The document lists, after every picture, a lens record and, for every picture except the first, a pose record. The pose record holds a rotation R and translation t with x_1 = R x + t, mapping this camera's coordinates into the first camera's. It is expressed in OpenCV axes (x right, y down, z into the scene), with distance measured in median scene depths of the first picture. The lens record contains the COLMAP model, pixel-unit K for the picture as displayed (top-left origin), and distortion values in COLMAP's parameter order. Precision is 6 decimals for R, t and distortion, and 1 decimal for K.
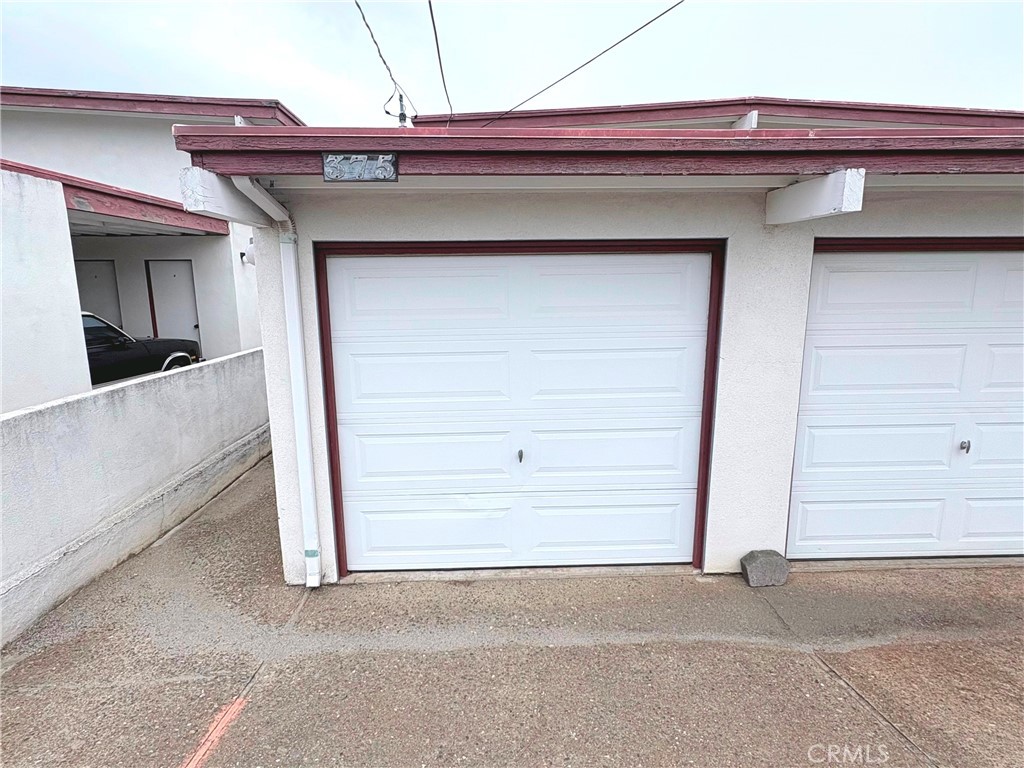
lens RADIAL K [[543.7, 0, 510.8], [0, 543.7, 383.7], [0, 0, 1]] dist [-0.001193, 0.001609]
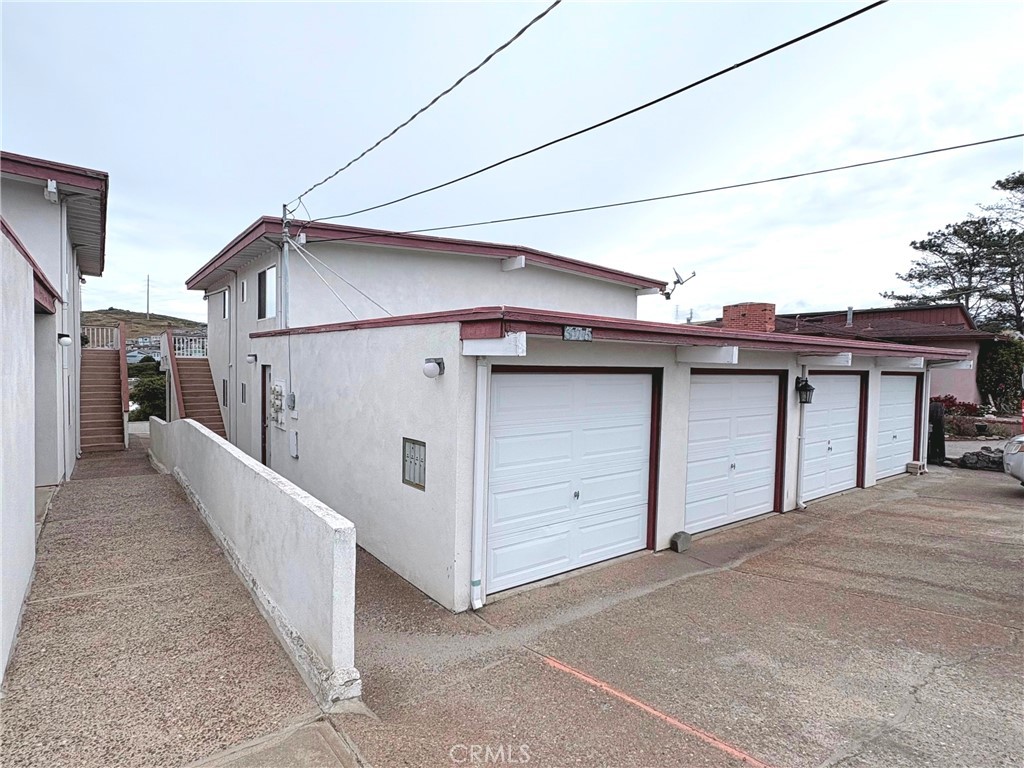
lens RADIAL K [[543.7, 0, 510.8], [0, 543.7, 383.7], [0, 0, 1]] dist [-0.001193, 0.001609]
pose [[0.815942, 0.002309, 0.578129, -1.078946], [0.077795, 0.990459, -0.113752, -0.026722], [-0.572876, 0.137790, 0.807977, -0.236567]]
